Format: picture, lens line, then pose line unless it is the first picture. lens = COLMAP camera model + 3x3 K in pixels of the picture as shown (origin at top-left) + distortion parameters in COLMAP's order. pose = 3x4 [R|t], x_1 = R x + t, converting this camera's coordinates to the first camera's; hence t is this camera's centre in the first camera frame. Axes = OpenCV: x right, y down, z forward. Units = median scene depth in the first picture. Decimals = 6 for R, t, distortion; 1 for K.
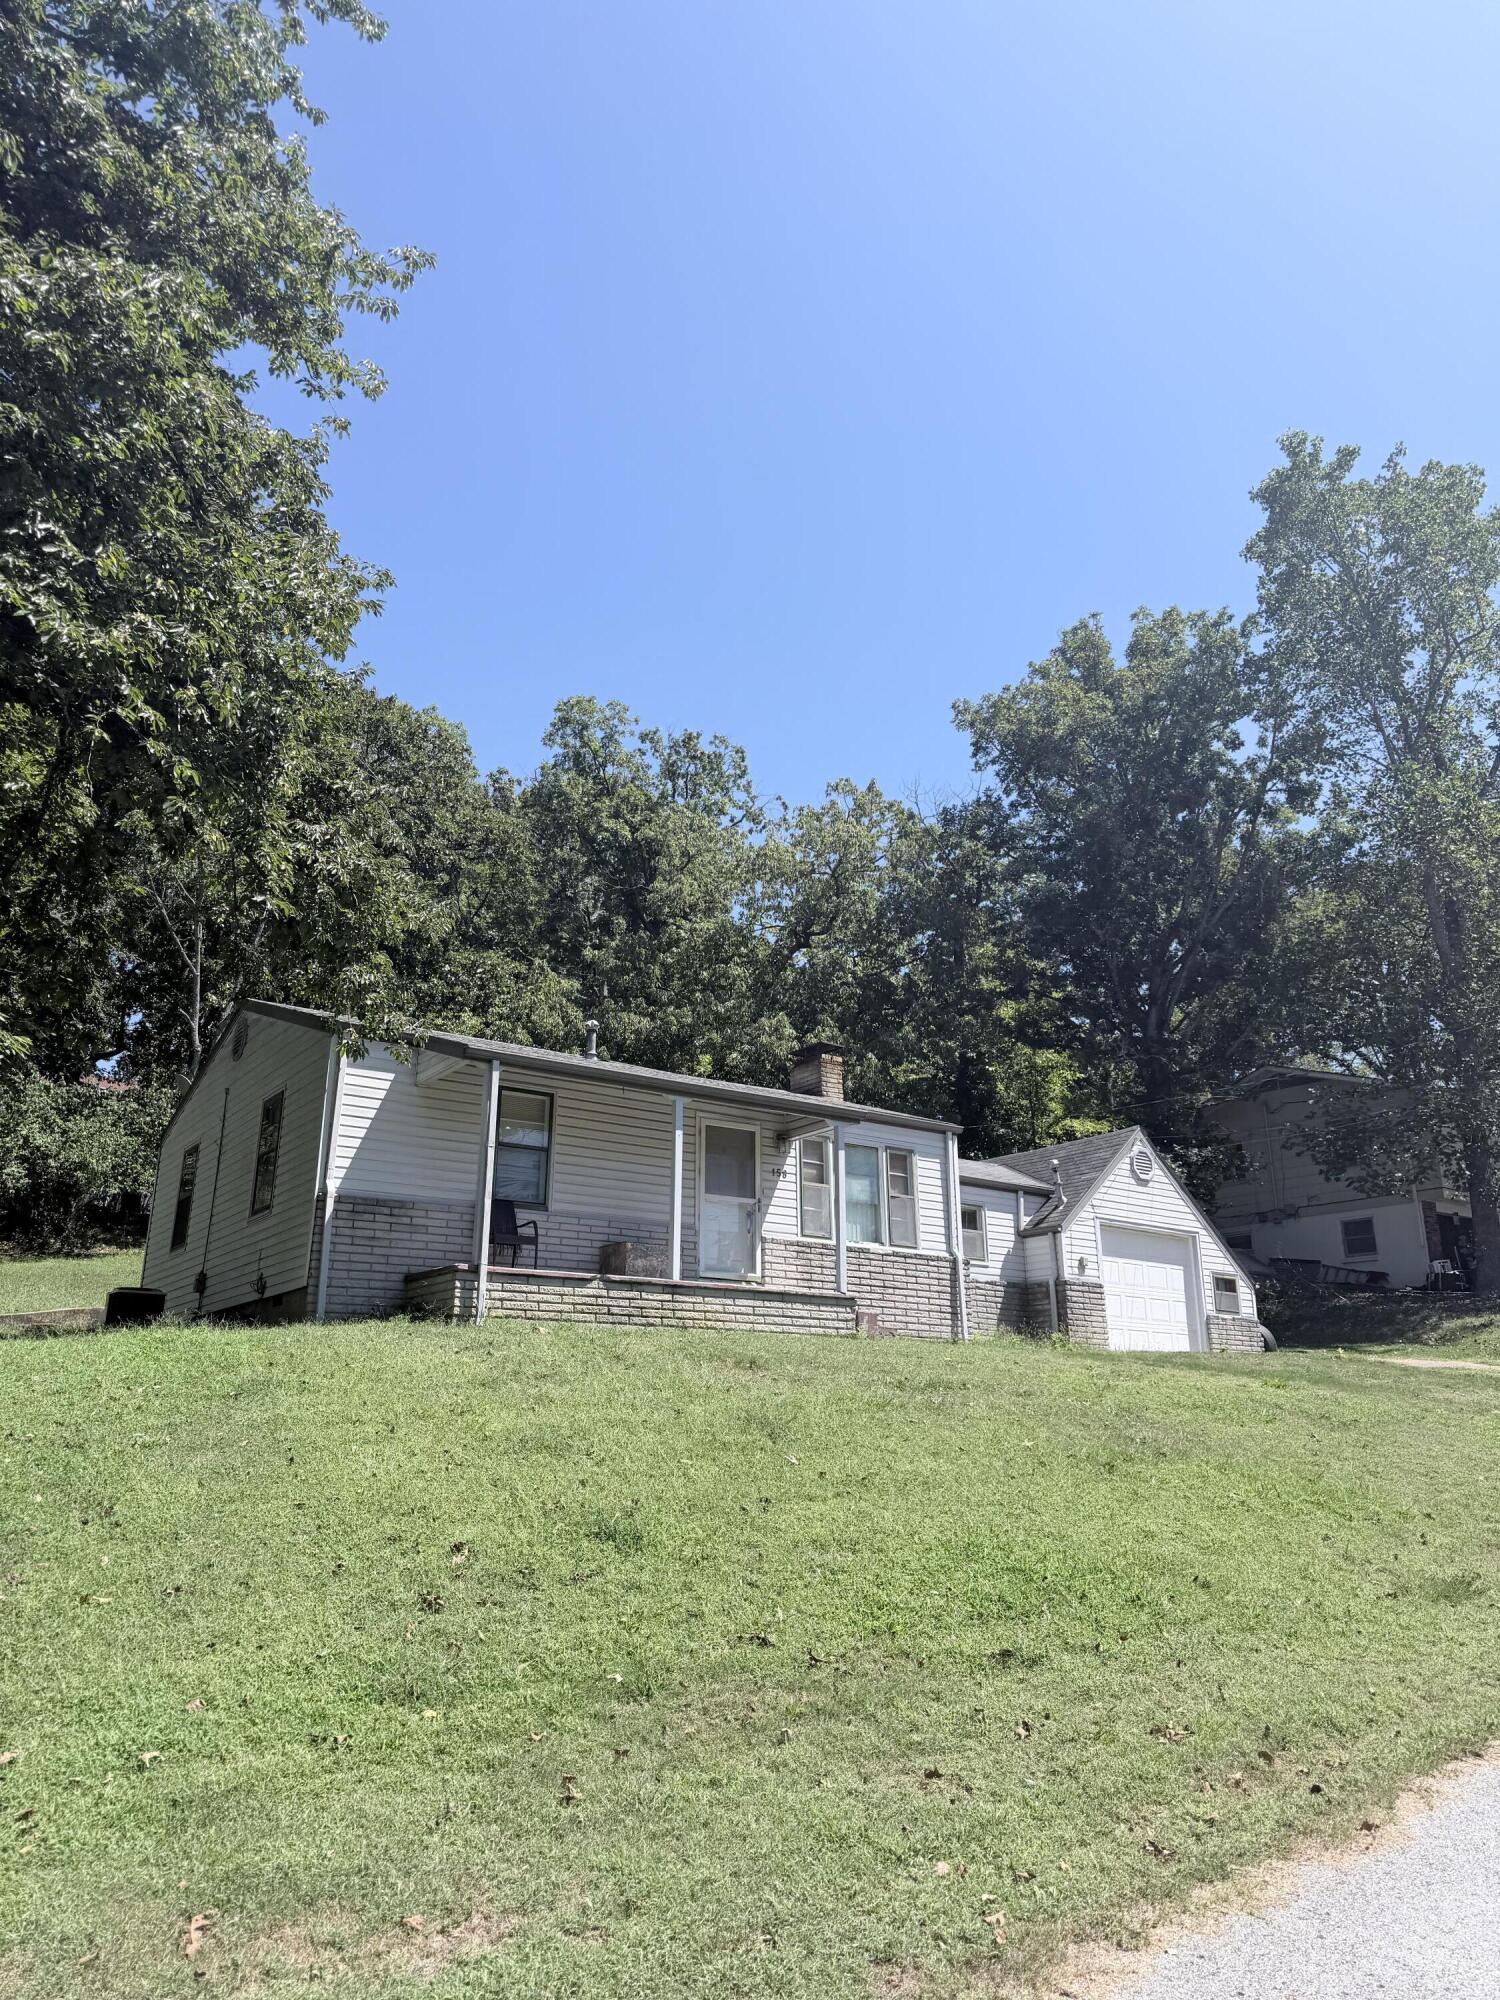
lens RADIAL K [[1399.4, 0, 750.0], [0, 1399.4, 1000.0], [0, 0, 1]] dist [0.089234, 0.000279]
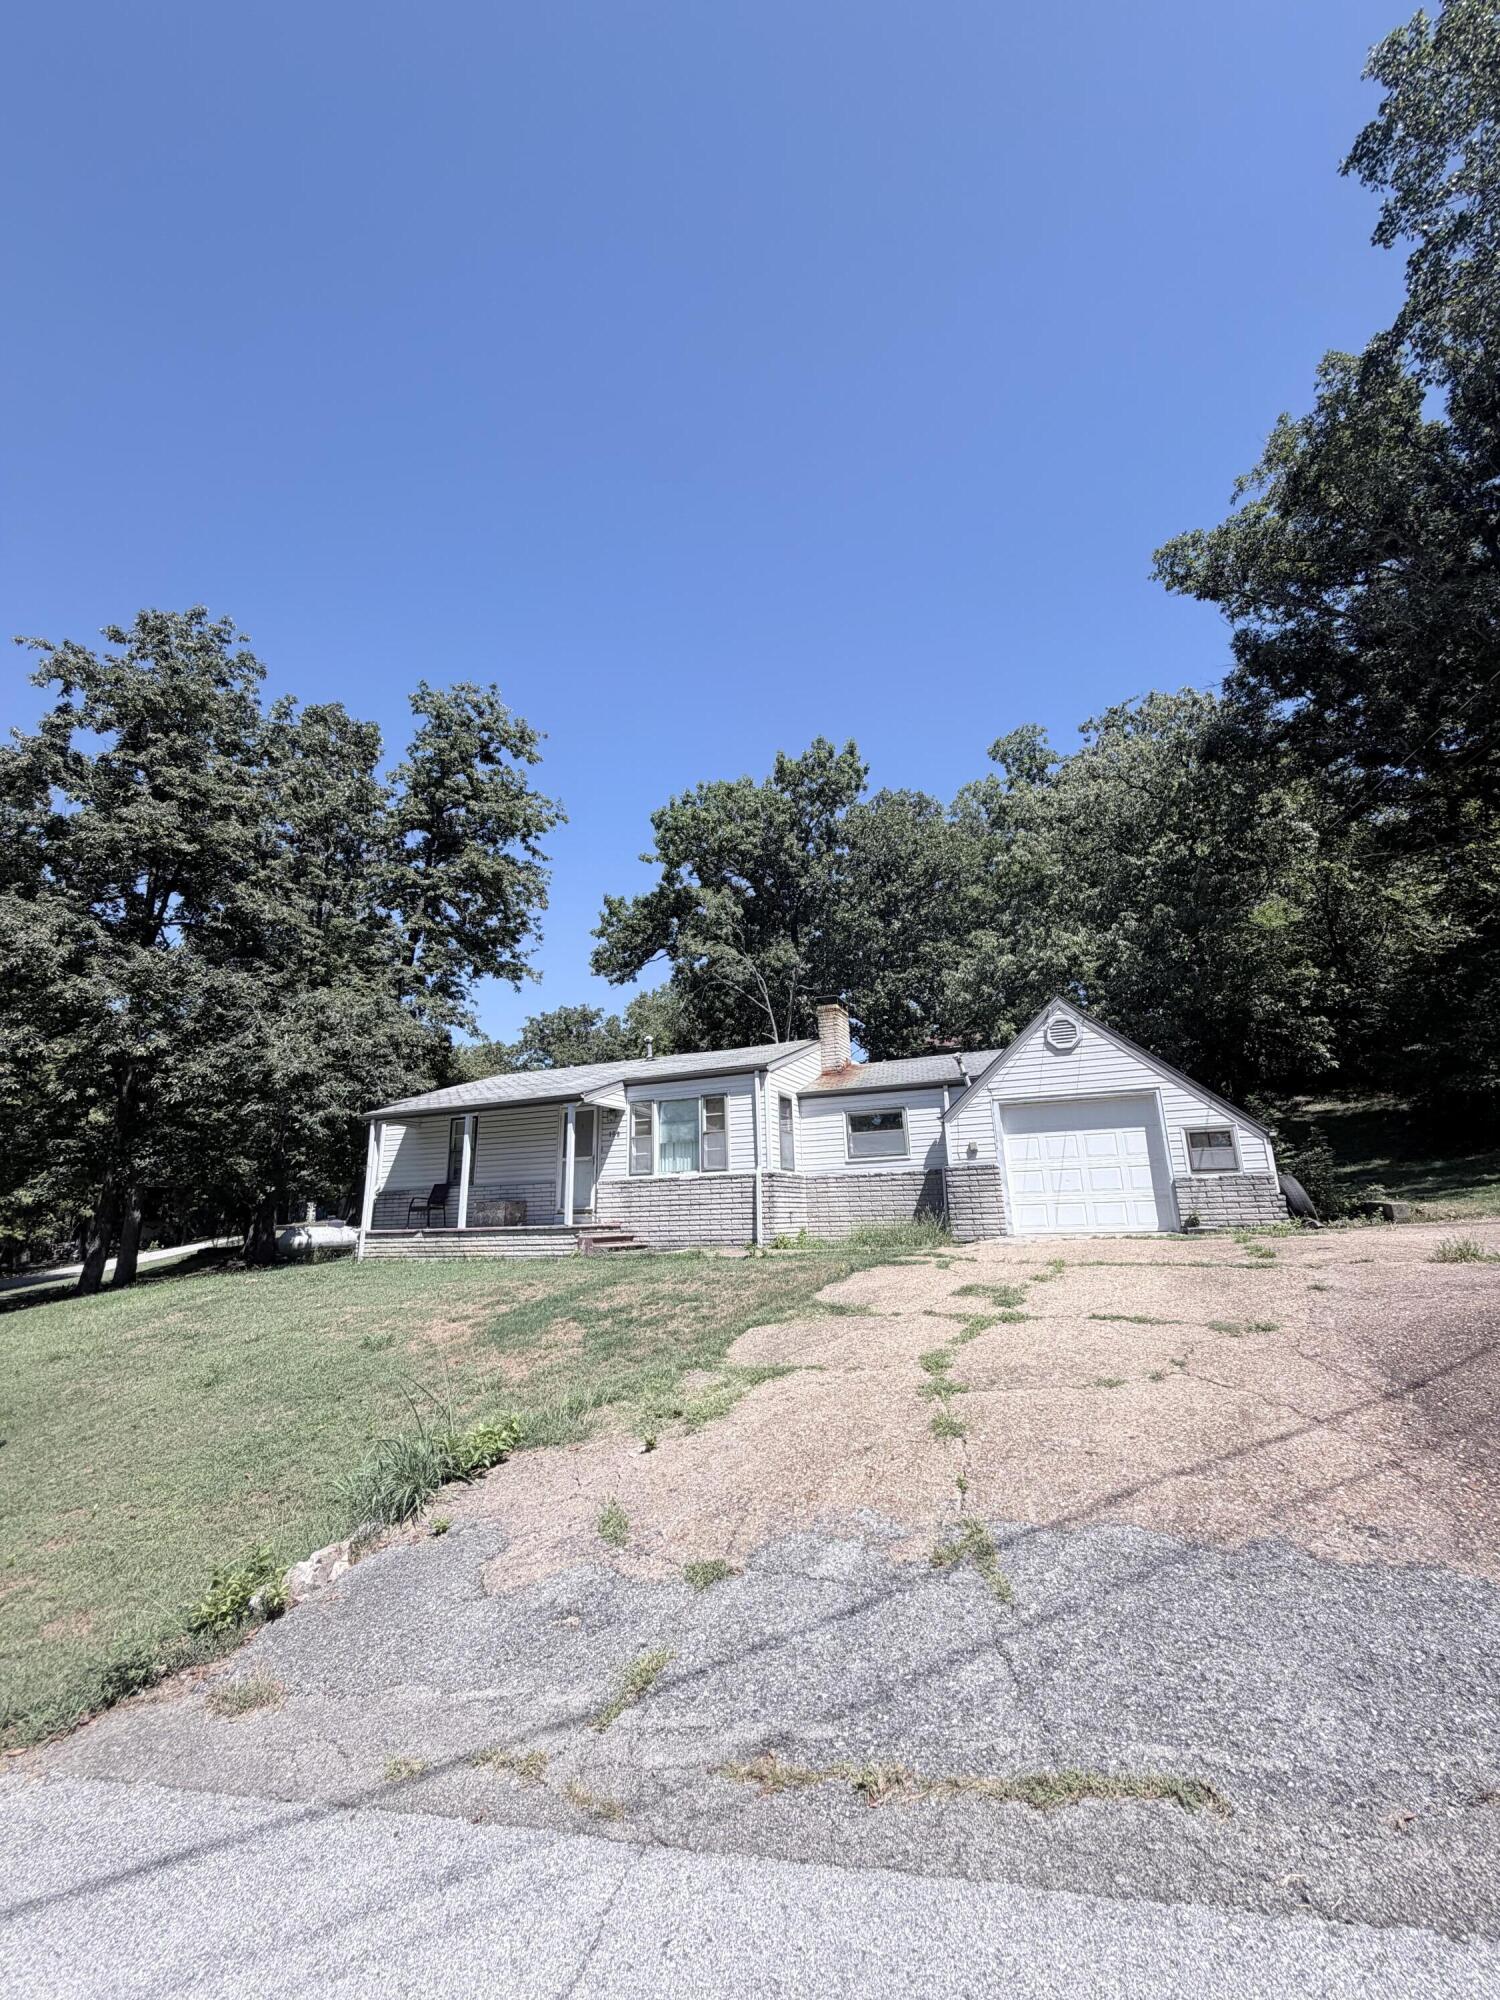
lens RADIAL K [[801.0, 0, 750.0], [0, 801.0, 1000.0], [0, 0, 1]] dist [-0.000746, -0.000043]
pose [[0.519075, -0.243846, -0.819207, 0.663973], [0.285459, 0.952866, -0.102755, 0.095140], [0.805651, -0.180513, 0.564217, 0.546747]]
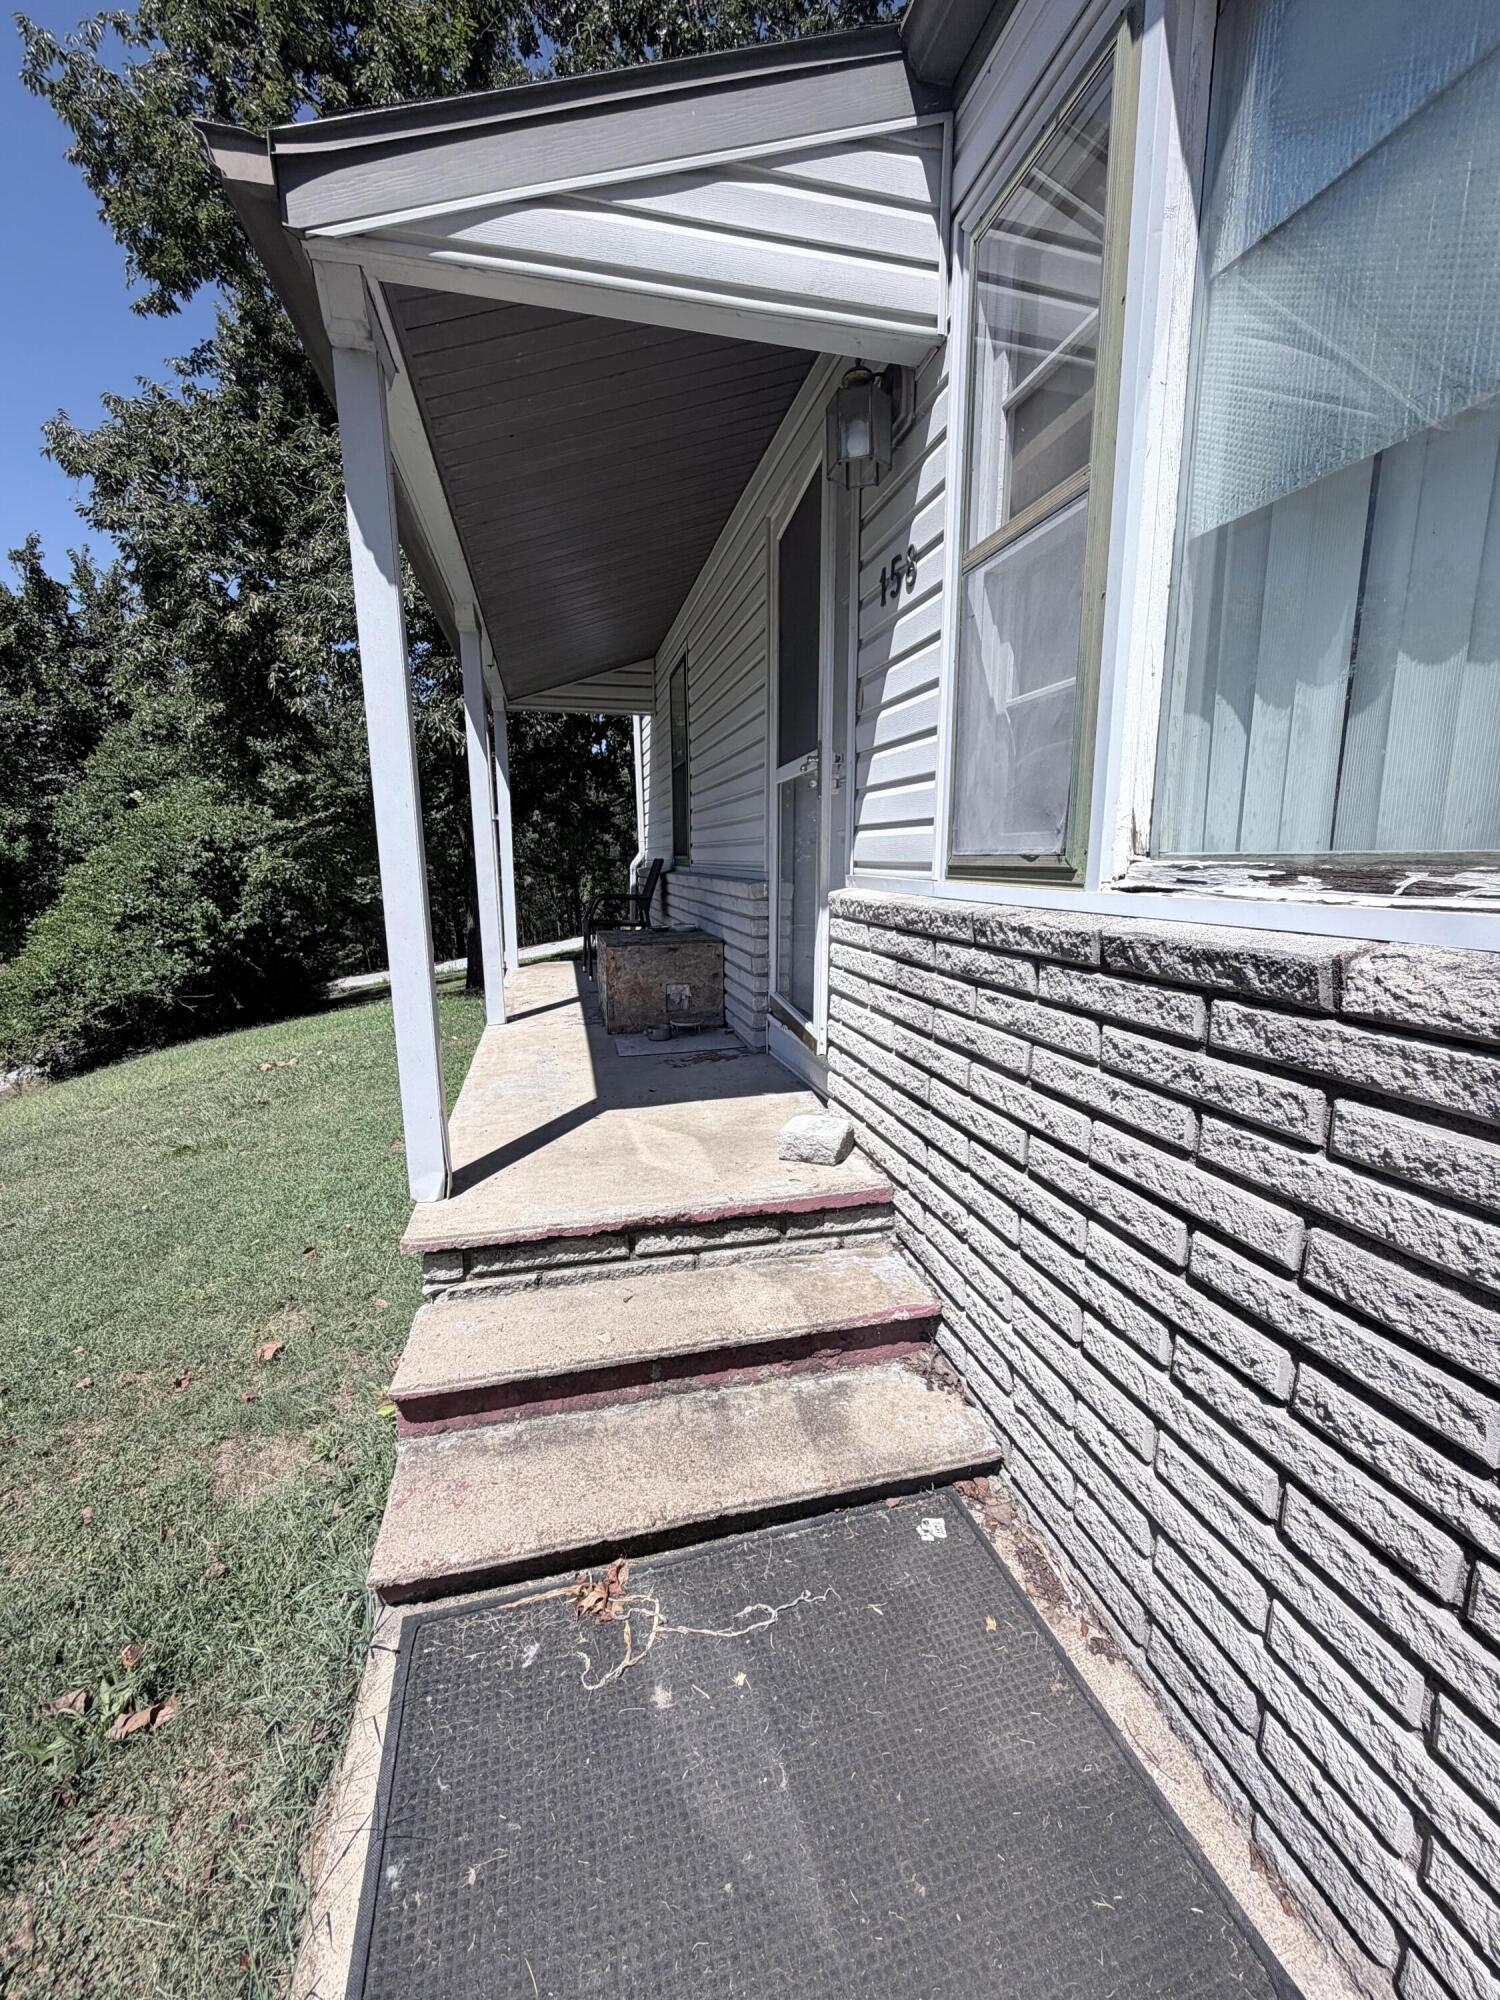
lens RADIAL K [[801.0, 0, 750.0], [0, 801.0, 1000.0], [0, 0, 1]] dist [-0.000746, -0.000043]
pose [[-0.339066, 0.167287, -0.925770, 0.121531], [0.293871, 0.953653, 0.064694, 0.138670], [0.893686, -0.250122, -0.372512, 0.825545]]
